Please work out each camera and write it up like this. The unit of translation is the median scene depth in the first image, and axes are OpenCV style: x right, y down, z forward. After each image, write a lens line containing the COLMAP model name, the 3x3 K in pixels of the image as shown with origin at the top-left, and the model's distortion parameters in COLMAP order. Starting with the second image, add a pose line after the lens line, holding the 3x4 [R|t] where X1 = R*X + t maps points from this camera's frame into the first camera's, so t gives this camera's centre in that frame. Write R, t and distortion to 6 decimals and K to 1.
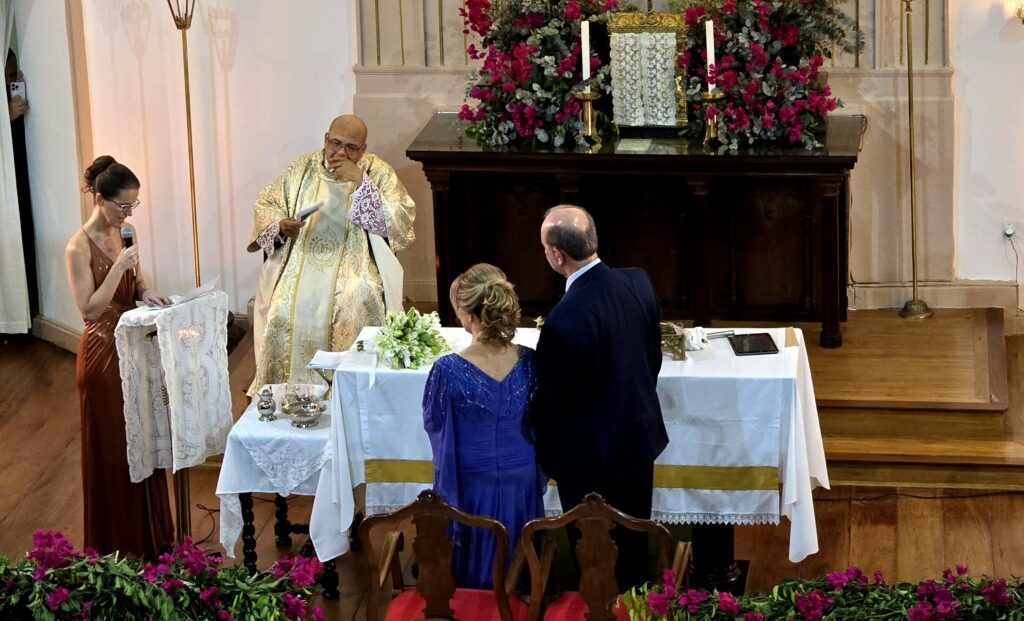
lens RADIAL K [[3009.7, 0, 512.0], [0, 3009.7, 310.5], [0, 0, 1]] dist [-0.882078, 23.166291]
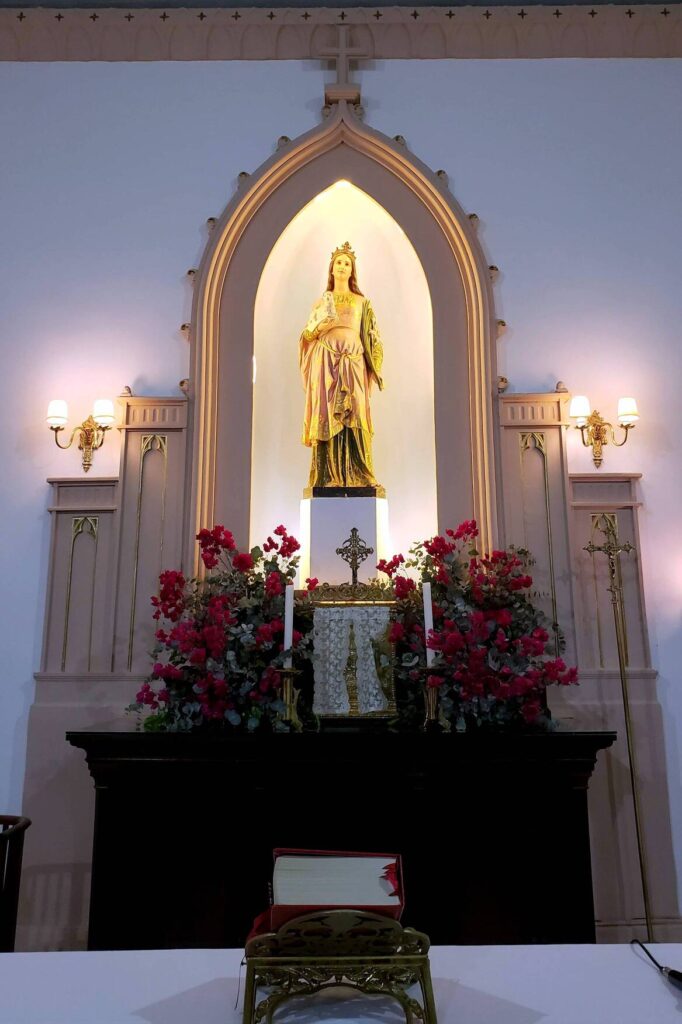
lens RADIAL K [[829.2, 0, 341.0], [0, 829.2, 512.0], [0, 0, 1]] dist [0.010394, 0.002195]
pose [[0.987894, 0.065496, 0.140625, 0.003454], [0.018188, 0.851345, -0.524291, 0.017546], [-0.154059, 0.520502, 0.839848, 0.816574]]
